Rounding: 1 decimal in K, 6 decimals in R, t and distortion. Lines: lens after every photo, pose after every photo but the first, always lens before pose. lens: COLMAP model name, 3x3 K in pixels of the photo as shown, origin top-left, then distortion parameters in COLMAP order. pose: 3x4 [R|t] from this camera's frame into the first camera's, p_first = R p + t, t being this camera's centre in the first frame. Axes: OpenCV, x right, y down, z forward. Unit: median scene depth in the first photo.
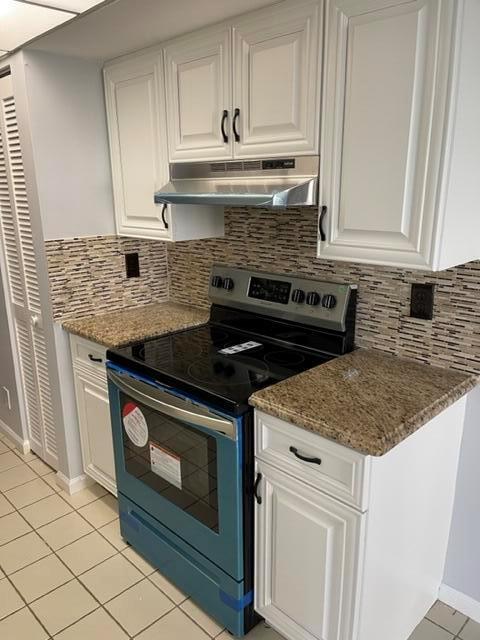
lens RADIAL K [[488.3, 0, 237.5], [0, 488.3, 321.6], [0, 0, 1]] dist [0.054981, -0.064513]
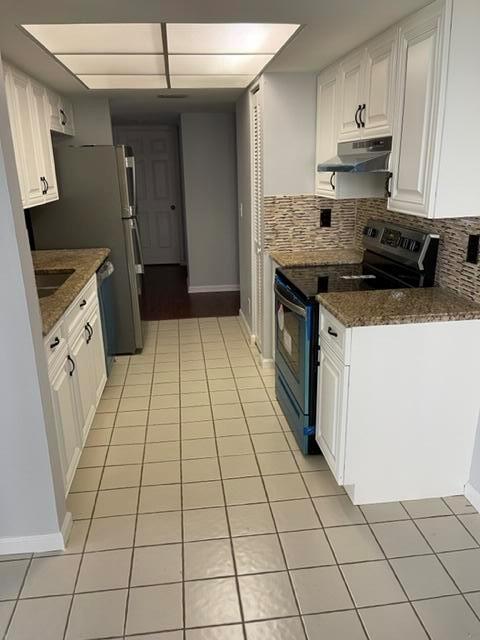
lens RADIAL K [[488.3, 0, 239.7], [0, 488.3, 320.7], [0, 0, 1]] dist [0.054981, -0.064513]
pose [[0.795438, 0.174733, -0.580299, 0.528295], [-0.144029, 0.984604, 0.099047, 0.079844], [0.588671, 0.004794, 0.808358, -0.298858]]
